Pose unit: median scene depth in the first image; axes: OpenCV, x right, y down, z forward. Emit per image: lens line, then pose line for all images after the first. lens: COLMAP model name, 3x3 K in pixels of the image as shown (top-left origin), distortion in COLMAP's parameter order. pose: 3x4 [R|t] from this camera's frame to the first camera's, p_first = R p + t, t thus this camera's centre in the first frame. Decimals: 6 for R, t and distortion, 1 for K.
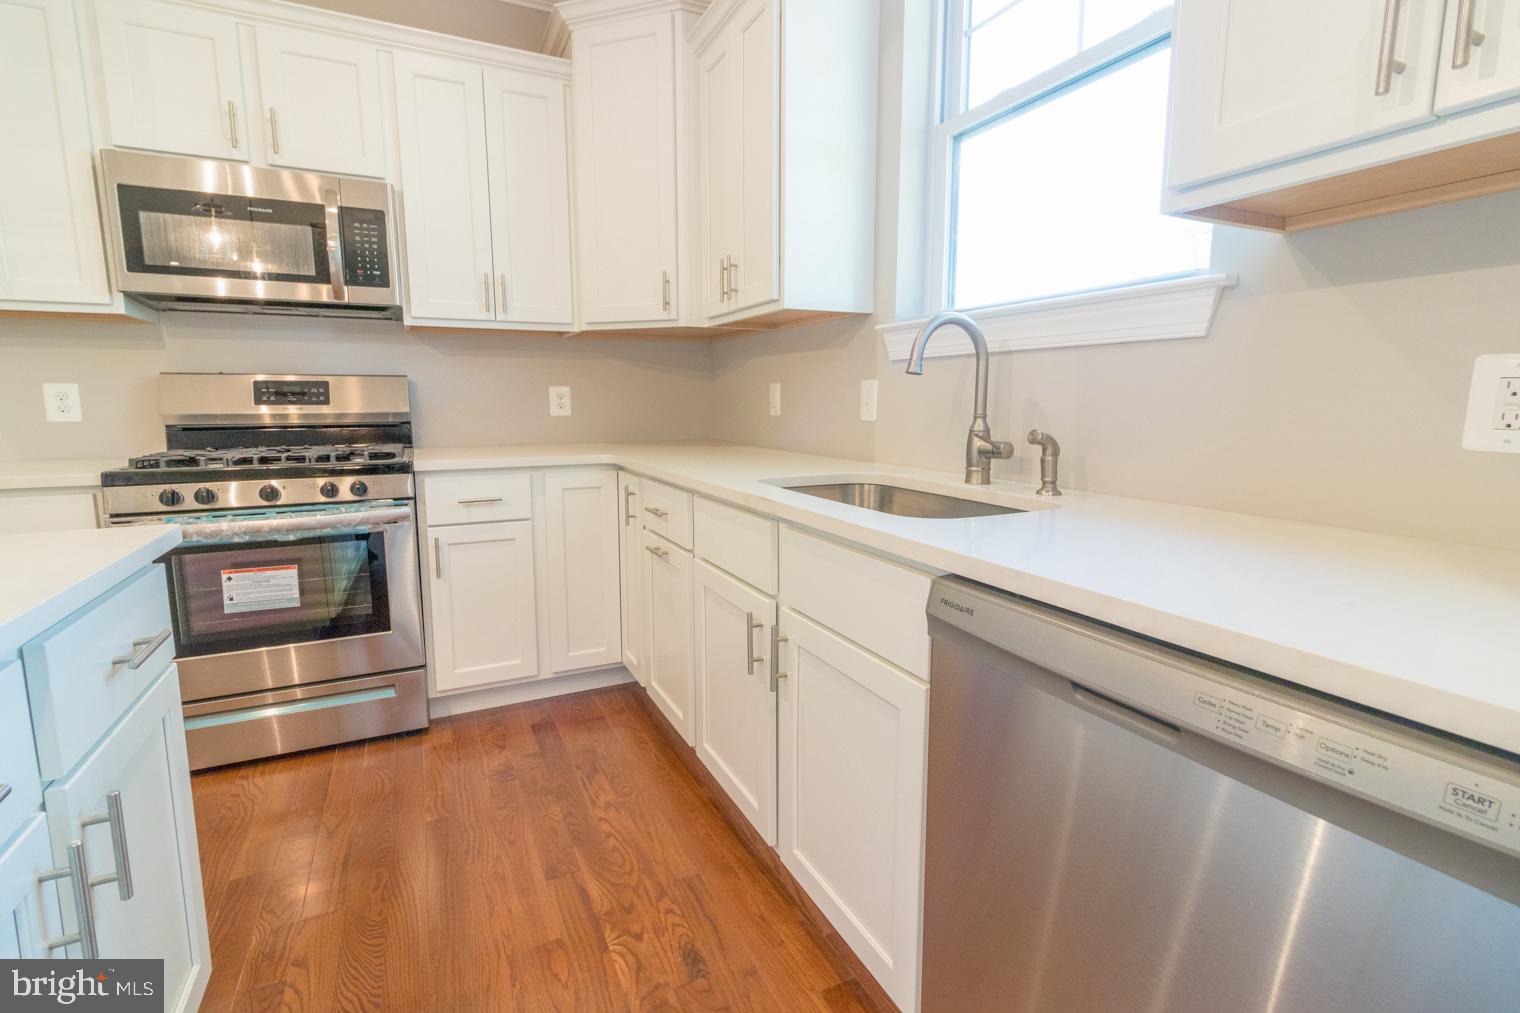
lens RADIAL K [[699.2, 0, 750.6], [0, 699.2, 492.3], [0, 0, 1]] dist [0.005674, 0.000424]
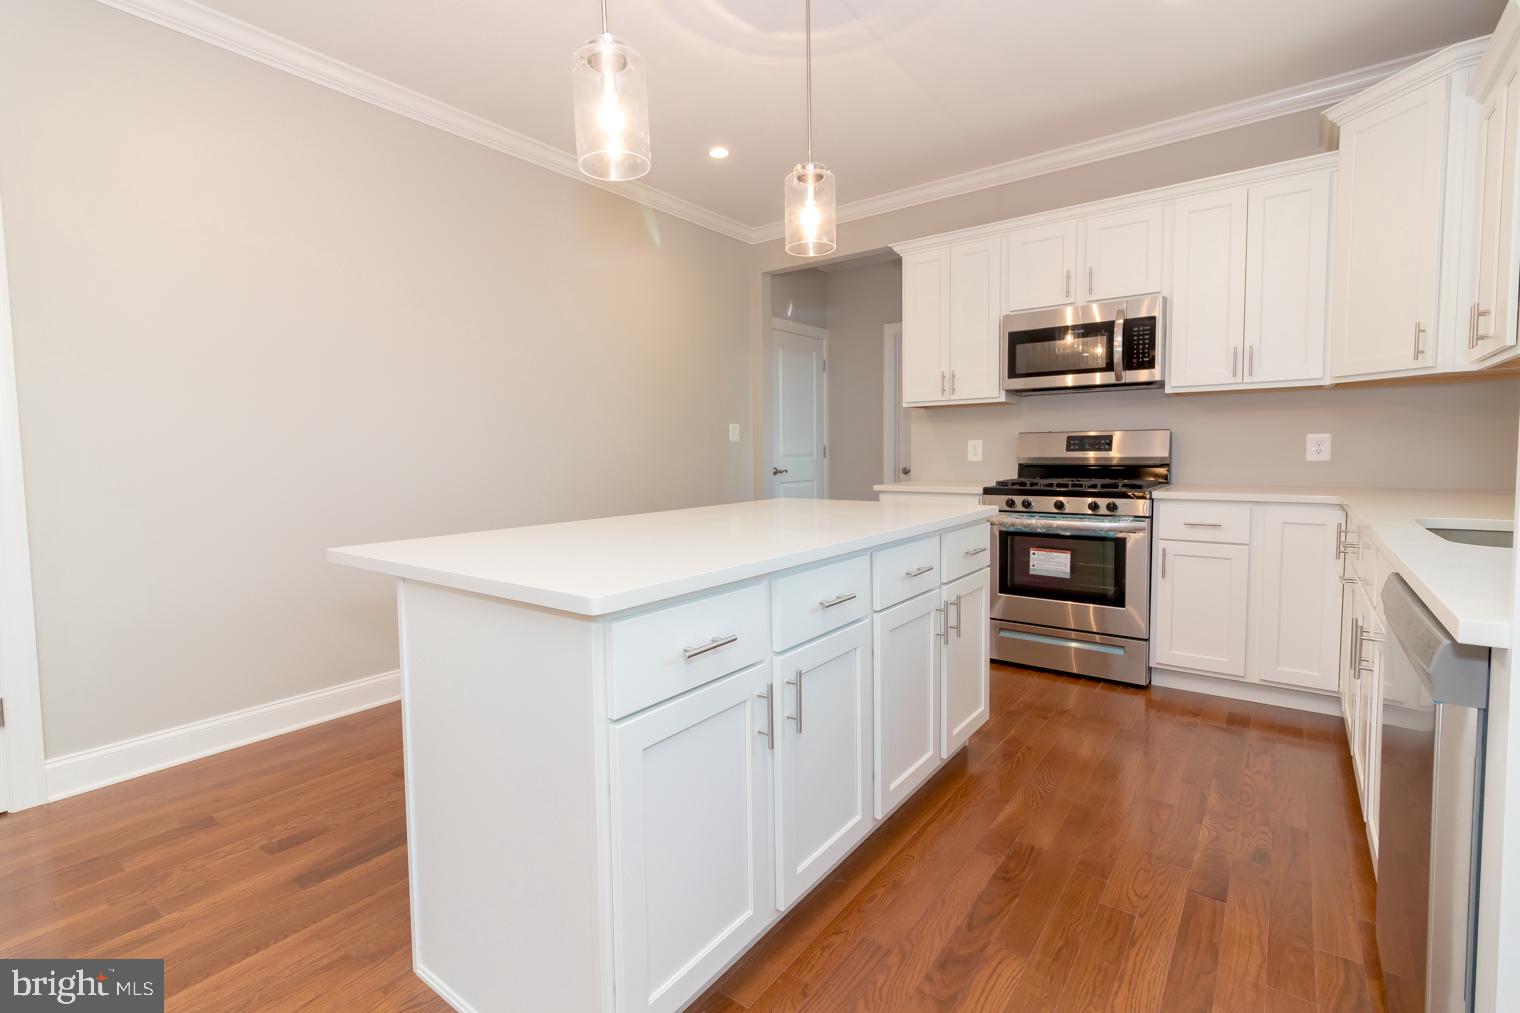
lens RADIAL K [[699.2, 0, 750.6], [0, 699.2, 492.3], [0, 0, 1]] dist [0.005674, 0.000424]
pose [[0.452793, 0.051653, -0.890118, 0.421347], [-0.106685, 0.994287, 0.003428, 0.040699], [0.885210, 0.093410, 0.455717, -0.370538]]
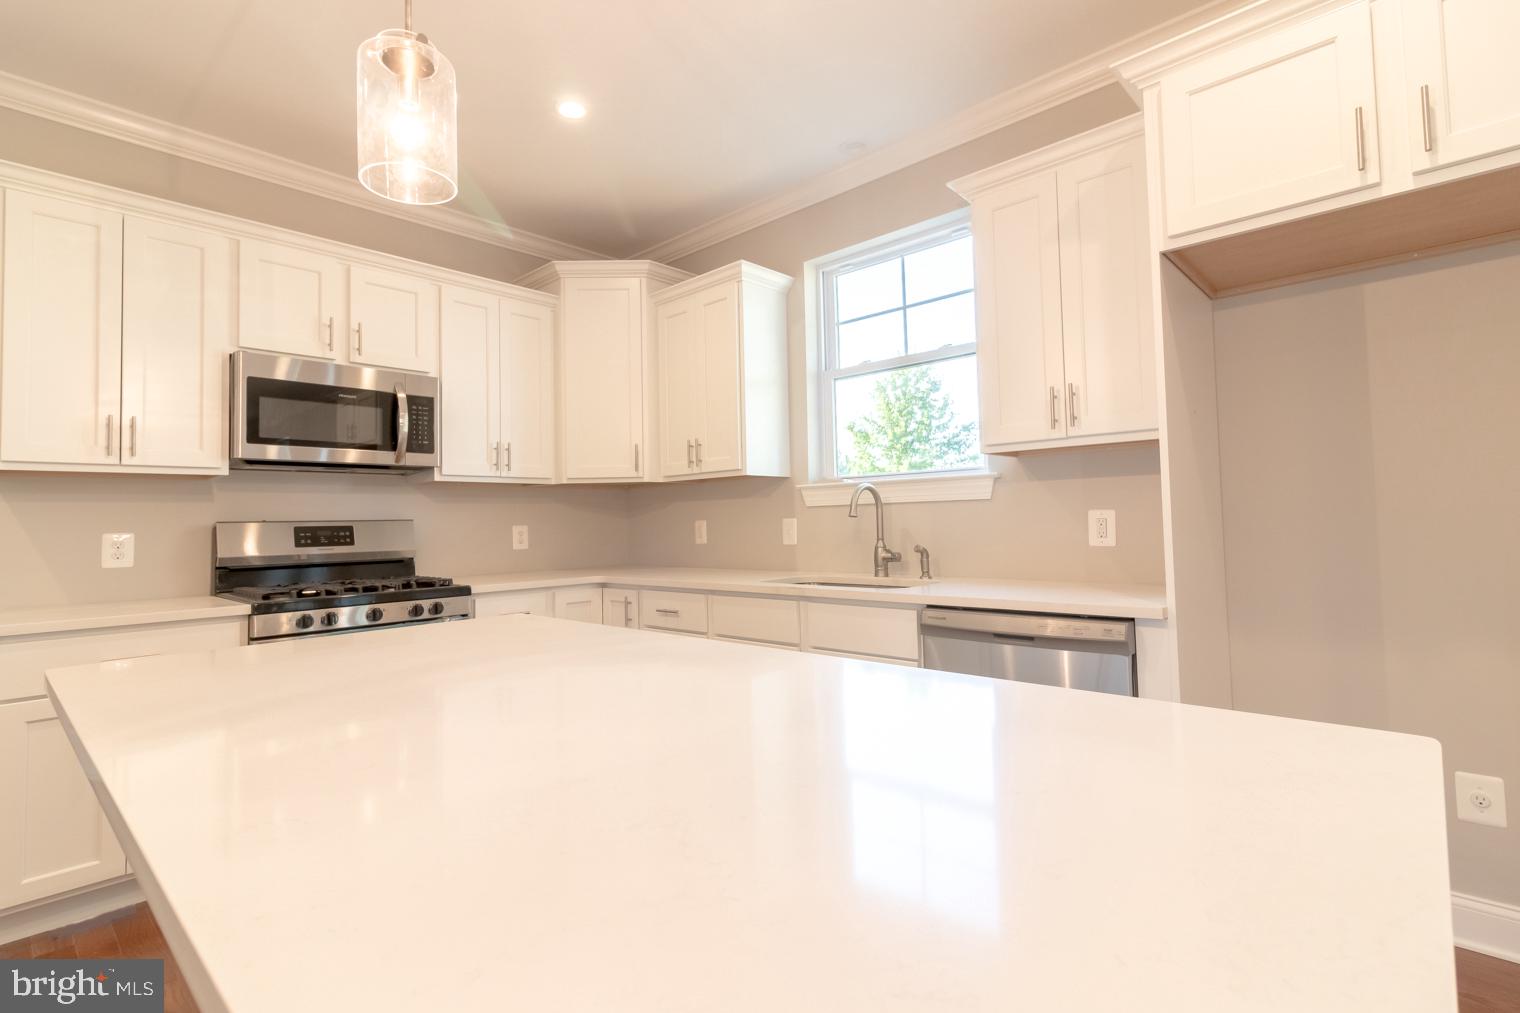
lens RADIAL K [[714.3, 0, 755.5], [0, 714.3, 493.5], [0, 0, 1]] dist [0.001508, 0.000246]
pose [[0.931593, -0.003535, 0.363485, -0.485946], [0.069185, 0.983398, -0.167755, 0.047588], [-0.356857, 0.181427, 0.916372, -0.450351]]
